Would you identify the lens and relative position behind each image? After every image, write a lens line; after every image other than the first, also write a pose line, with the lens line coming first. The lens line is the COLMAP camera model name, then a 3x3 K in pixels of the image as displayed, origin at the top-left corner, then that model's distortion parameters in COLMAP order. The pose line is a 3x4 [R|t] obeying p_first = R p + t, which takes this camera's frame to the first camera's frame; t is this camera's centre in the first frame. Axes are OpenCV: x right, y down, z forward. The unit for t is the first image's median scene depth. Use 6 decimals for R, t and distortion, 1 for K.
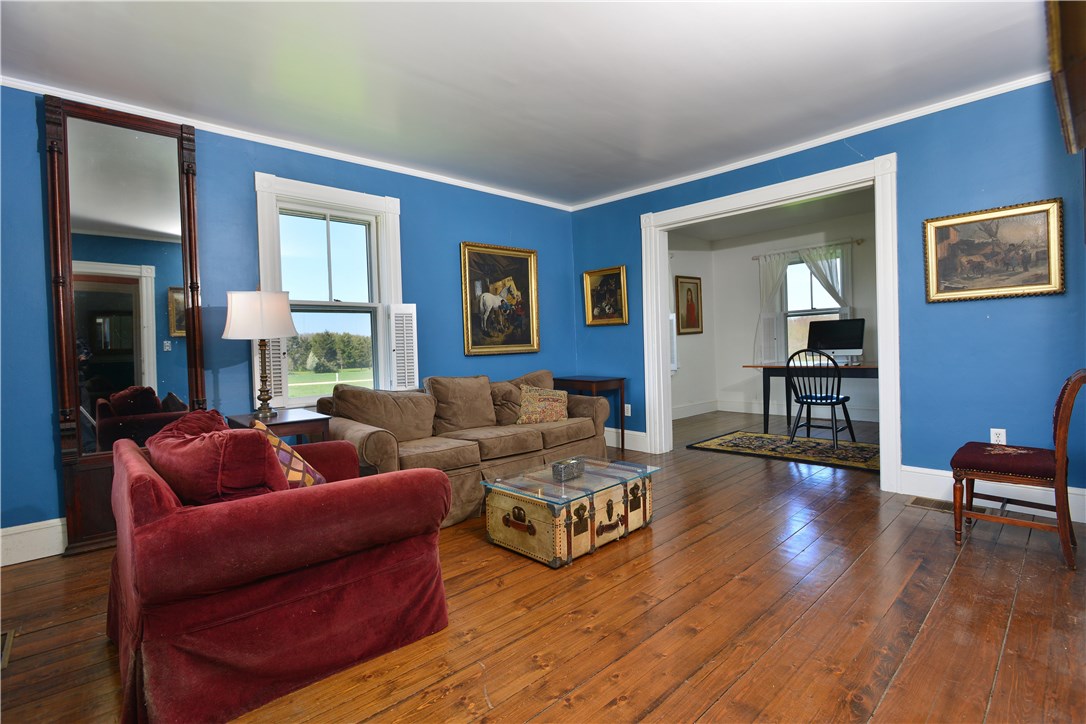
lens RADIAL K [[516.5, 0, 542.5], [0, 516.5, 358.3], [0, 0, 1]] dist [-0.011143, 0.000825]
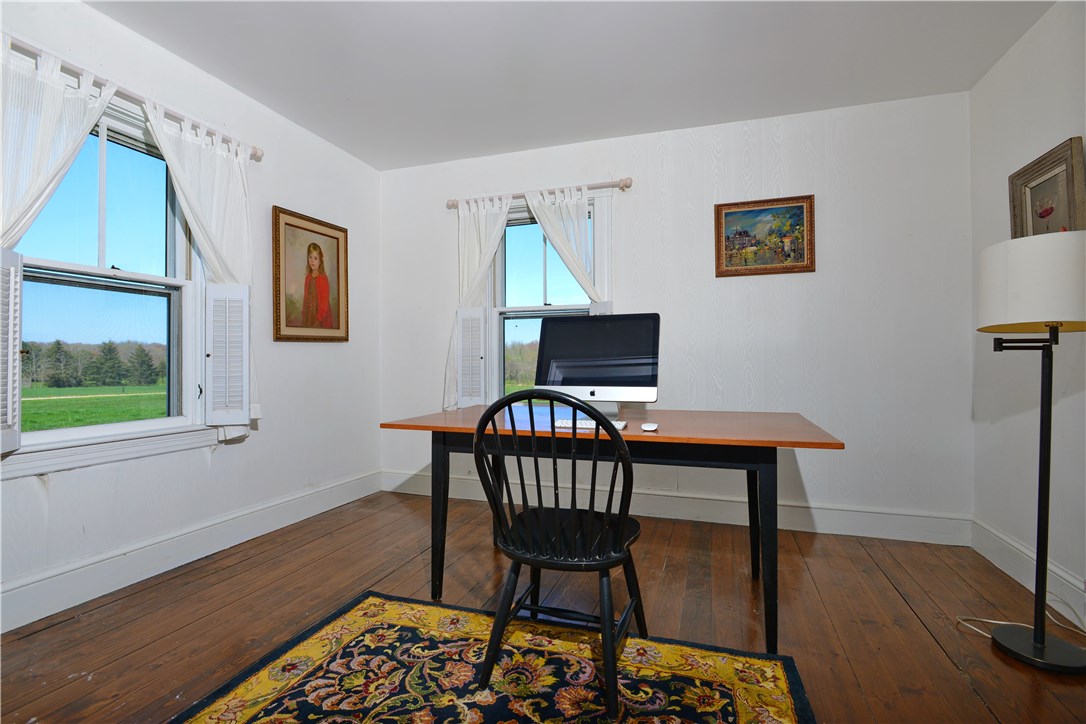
lens RADIAL K [[516.5, 0, 542.5], [0, 516.5, 358.3], [0, 0, 1]] dist [-0.011143, 0.000825]
pose [[0.882890, 0.034403, 0.468318, 0.747802], [-0.018579, 0.999091, -0.038368, -0.050022], [-0.469212, 0.025174, 0.882727, 1.455397]]
